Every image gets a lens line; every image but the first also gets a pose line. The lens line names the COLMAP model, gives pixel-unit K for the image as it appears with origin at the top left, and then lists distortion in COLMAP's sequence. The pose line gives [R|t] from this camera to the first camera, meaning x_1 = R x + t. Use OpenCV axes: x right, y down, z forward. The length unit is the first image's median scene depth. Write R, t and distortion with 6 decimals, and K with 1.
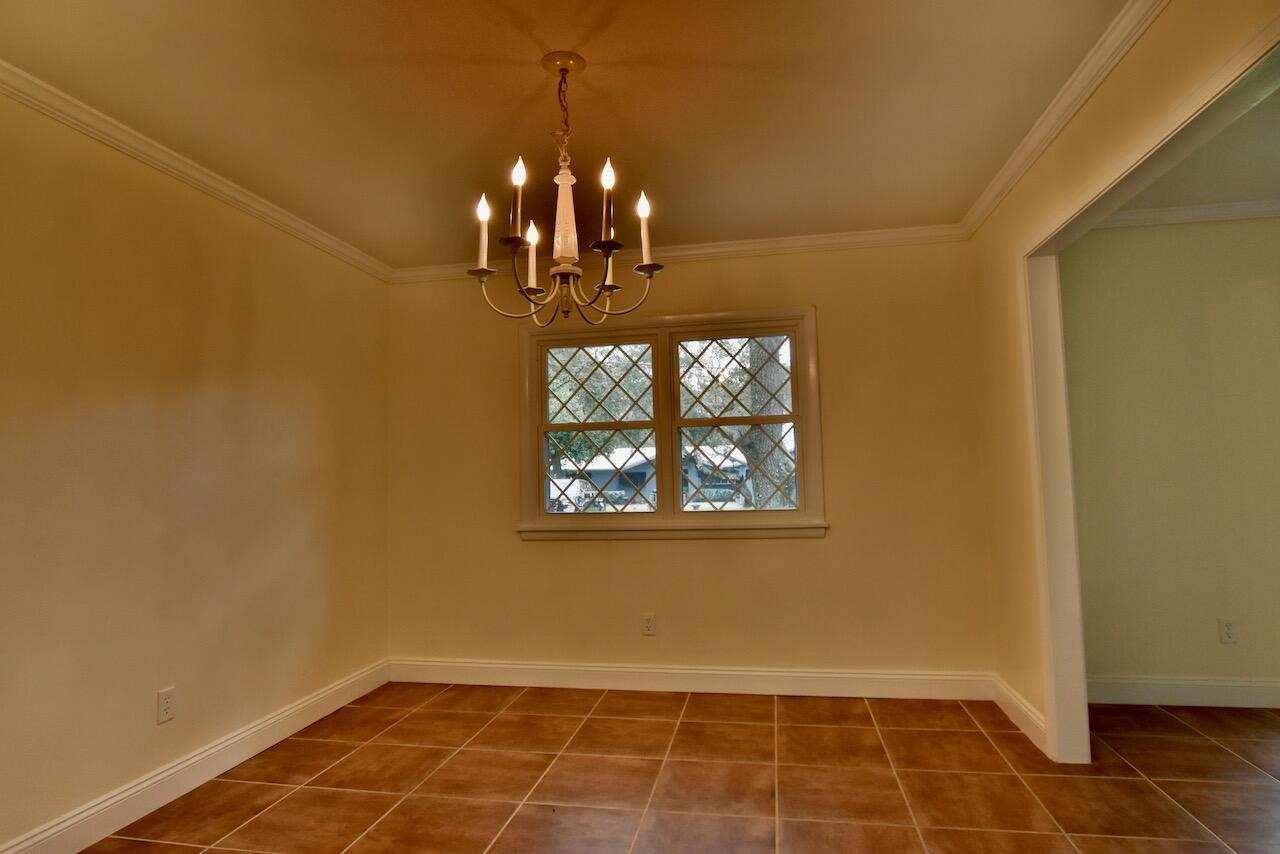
lens RADIAL K [[705.2, 0, 640.0], [0, 705.2, 427.0], [0, 0, 1]] dist [-0.018601, 0.001208]
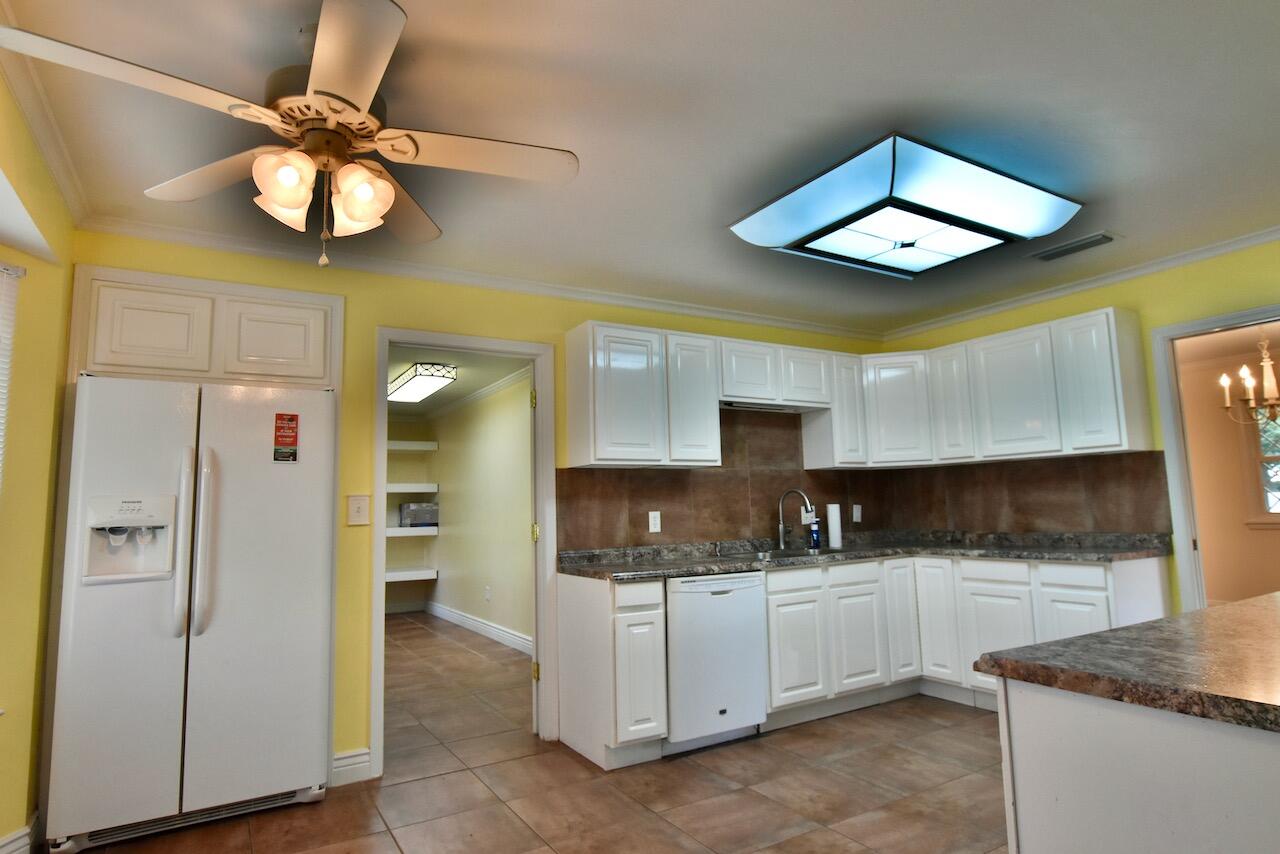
lens RADIAL K [[705.2, 0, 640.0], [0, 705.2, 427.0], [0, 0, 1]] dist [-0.018601, 0.001208]
pose [[0.664123, -0.080426, -0.743284, 0.208749], [0.060051, 0.996723, -0.054193, -0.140376], [0.745207, -0.008644, 0.666777, -2.098581]]
